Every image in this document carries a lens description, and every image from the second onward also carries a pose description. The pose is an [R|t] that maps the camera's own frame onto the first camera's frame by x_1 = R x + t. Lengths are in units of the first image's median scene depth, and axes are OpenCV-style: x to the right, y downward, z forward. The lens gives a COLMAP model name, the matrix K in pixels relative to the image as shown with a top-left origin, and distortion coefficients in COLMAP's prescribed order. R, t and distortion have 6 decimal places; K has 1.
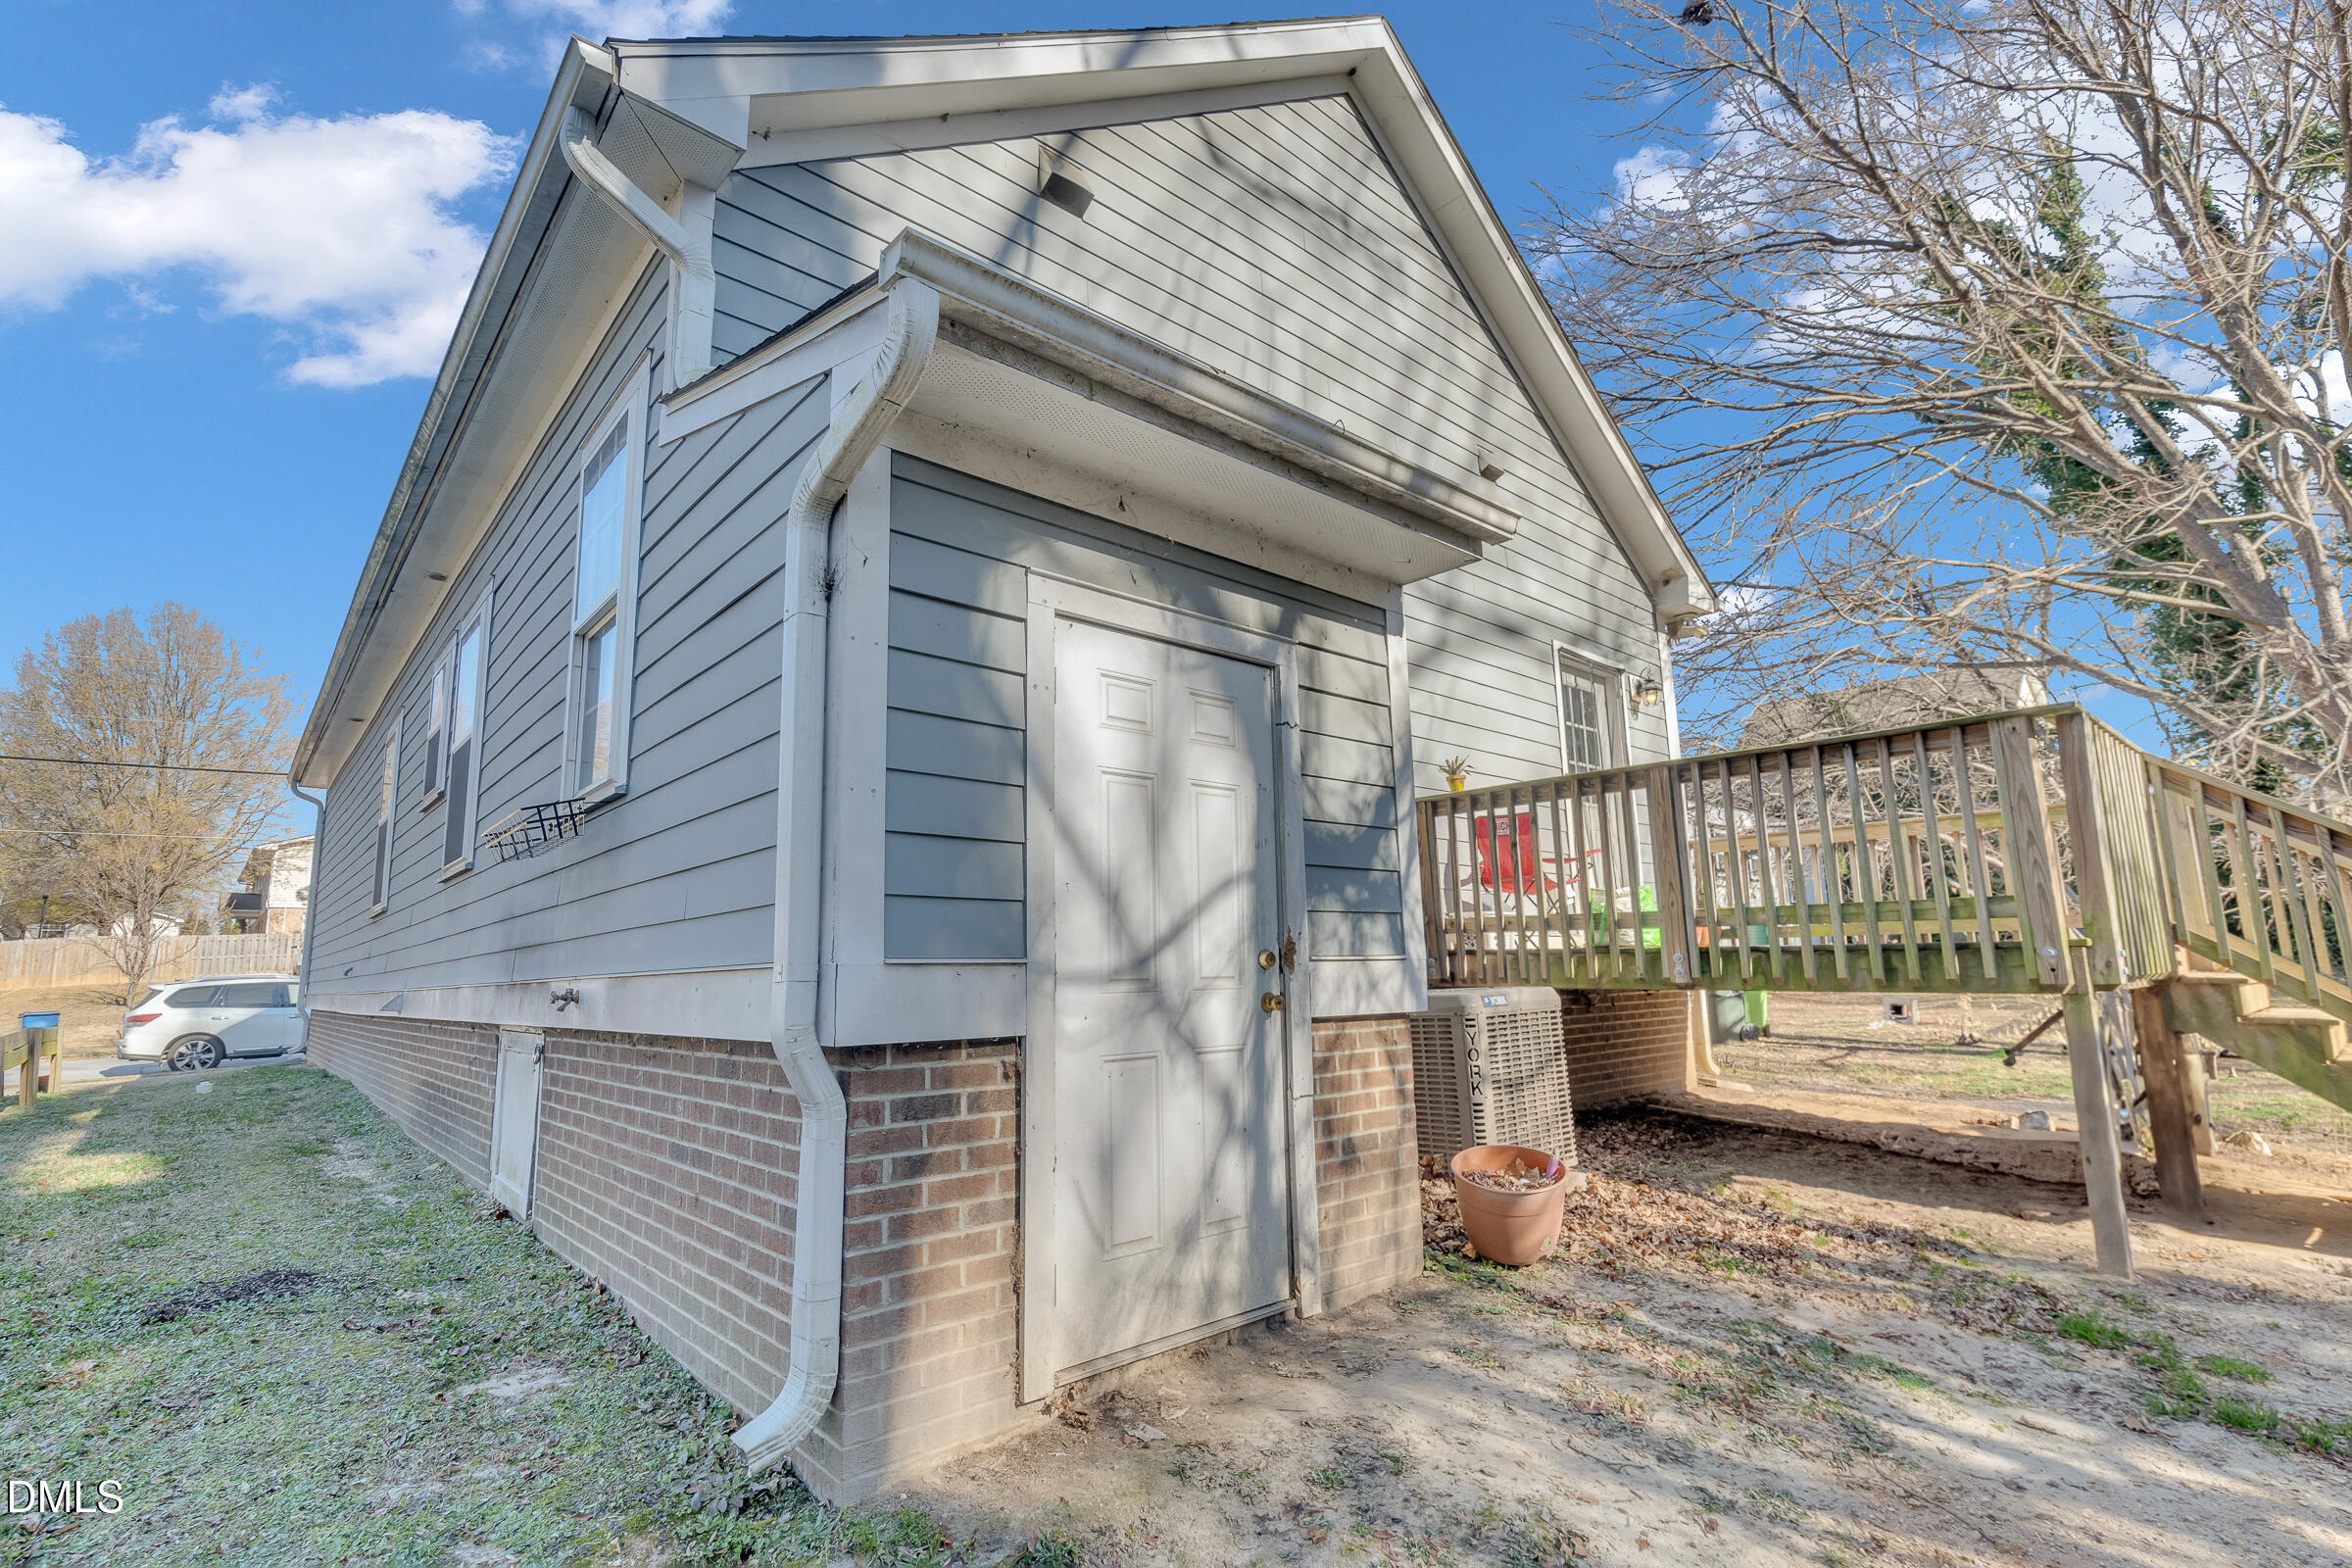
lens RADIAL K [[1085.8, 0, 1176.0], [0, 1085.8, 784.0], [0, 0, 1]] dist [-0.000559, -0.000700]
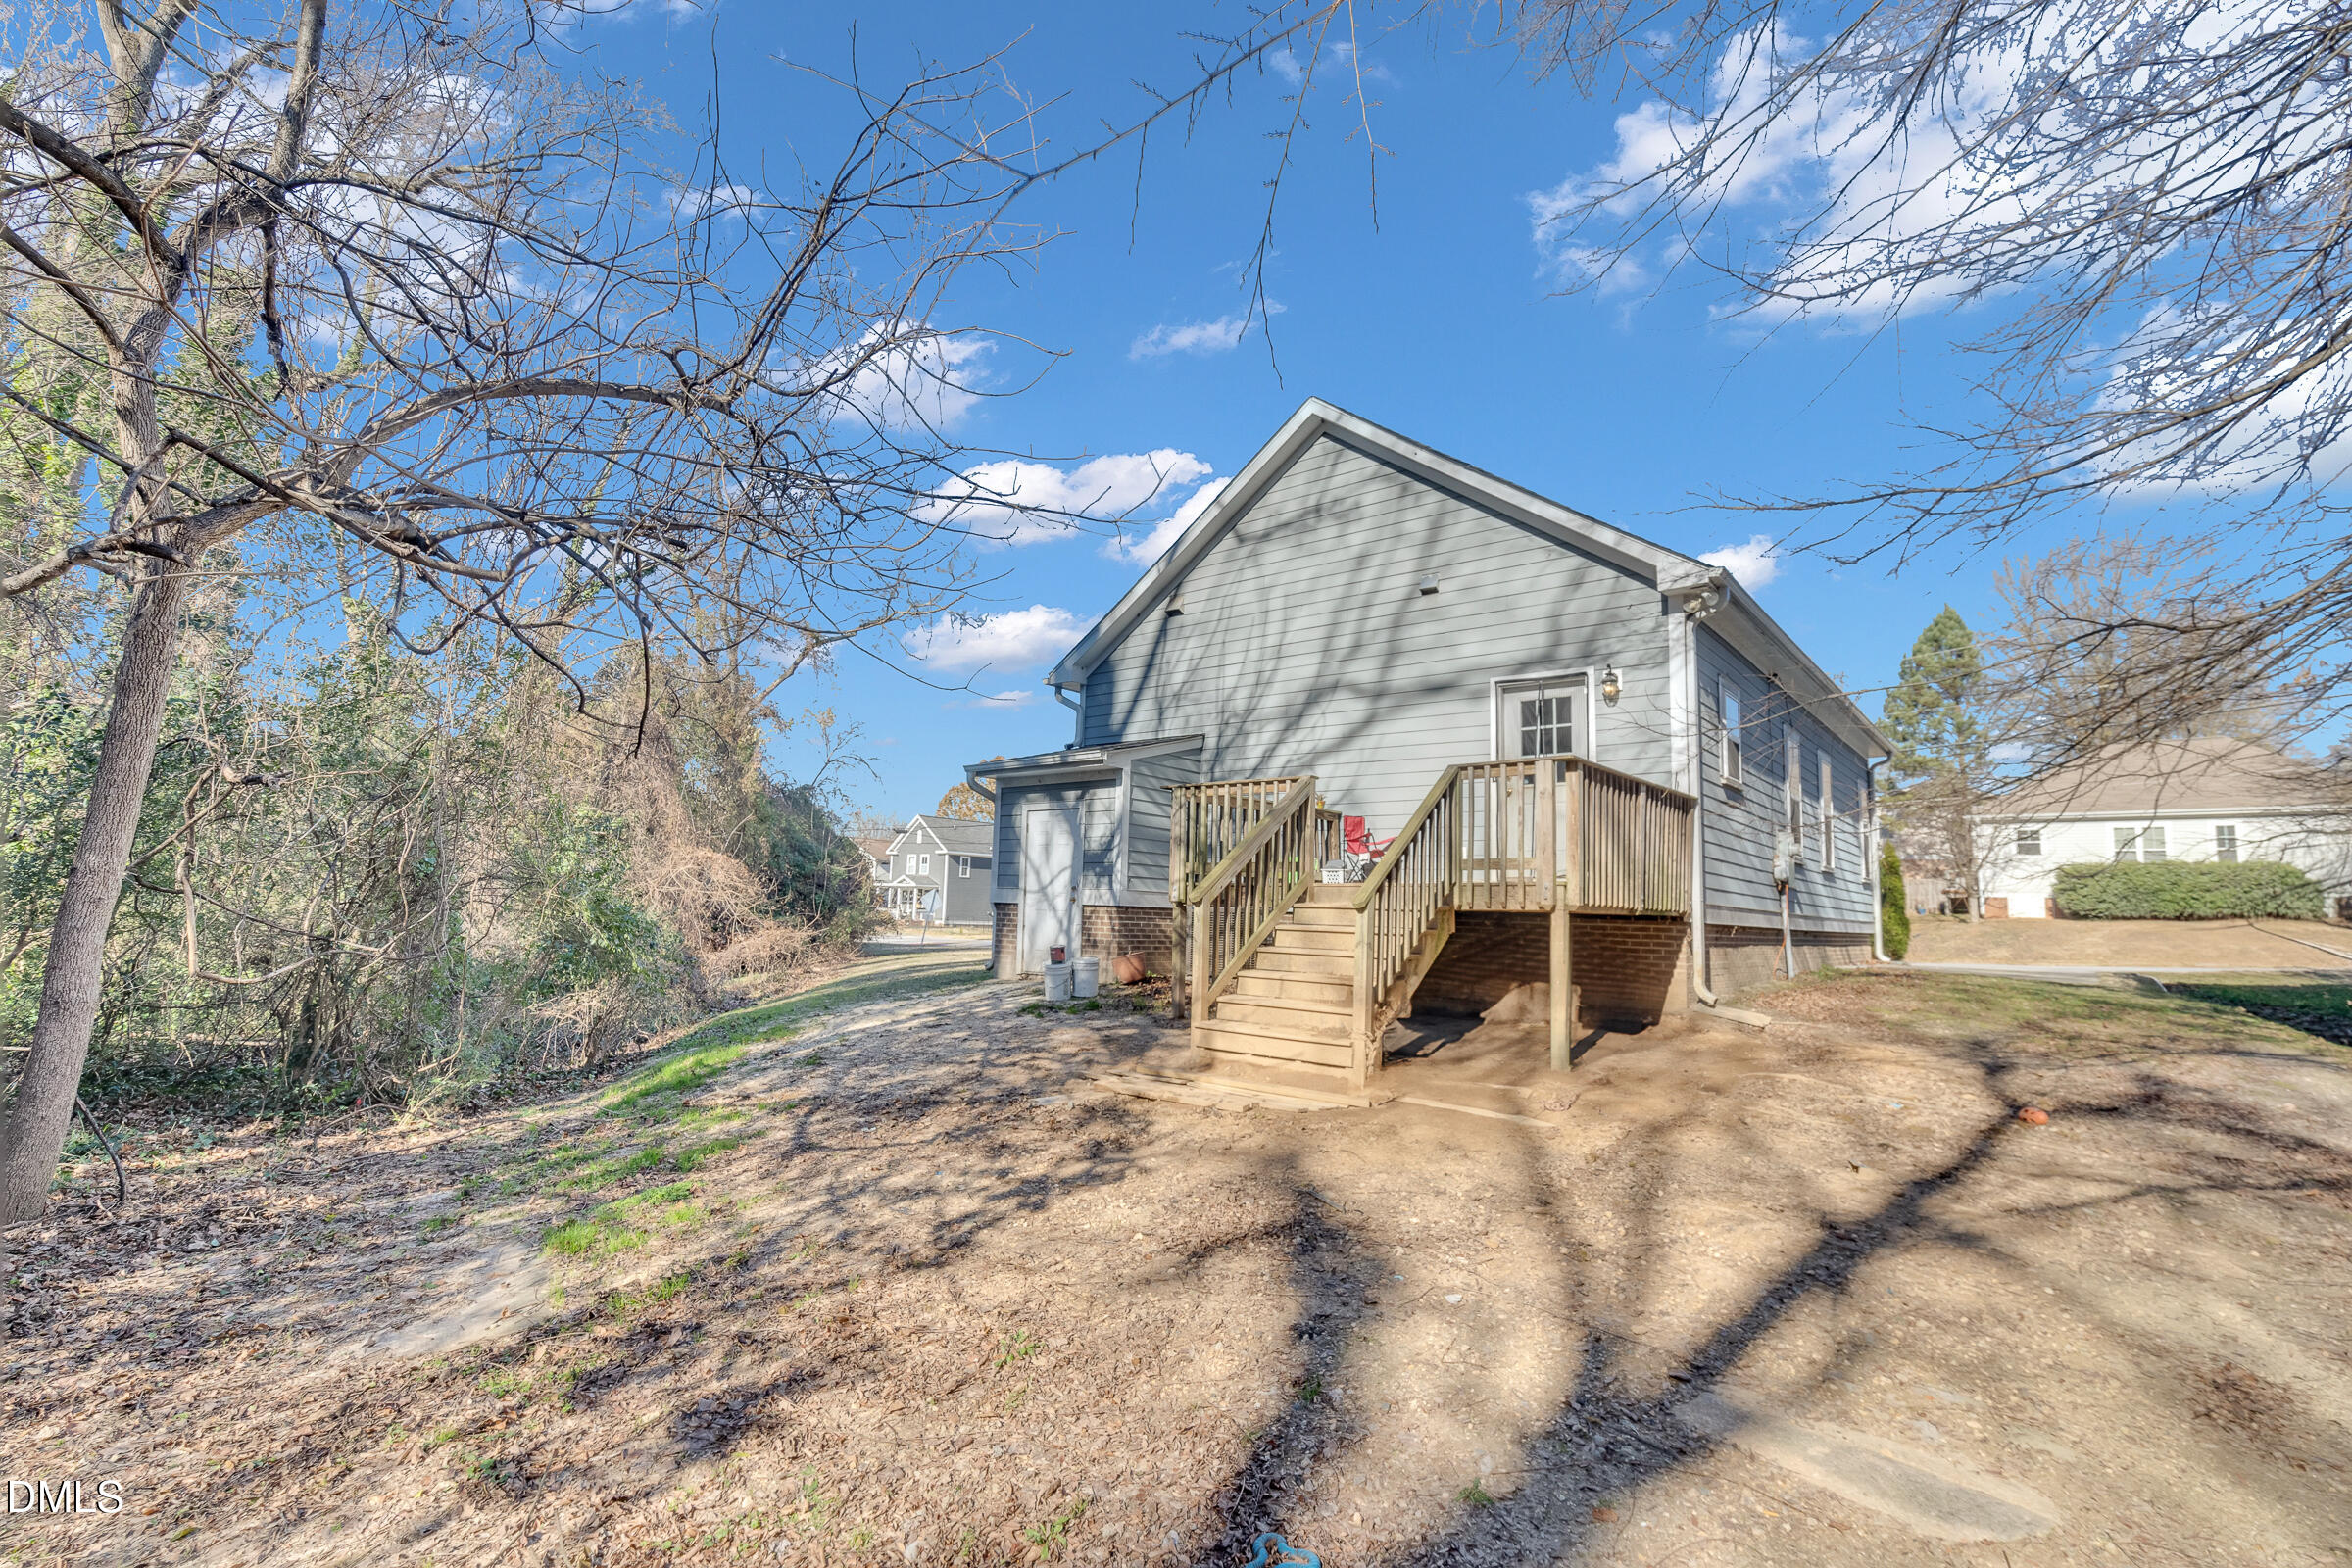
lens RADIAL K [[1131.3, 0, 1155.7], [0, 1131.3, 703.2], [0, 0, 1]] dist [-0.009088, 0.001028]
pose [[0.138995, -0.155451, -0.978016, 3.867196], [0.139689, 0.980806, -0.136041, 0.097659], [0.980391, -0.117709, 0.158042, 0.688106]]
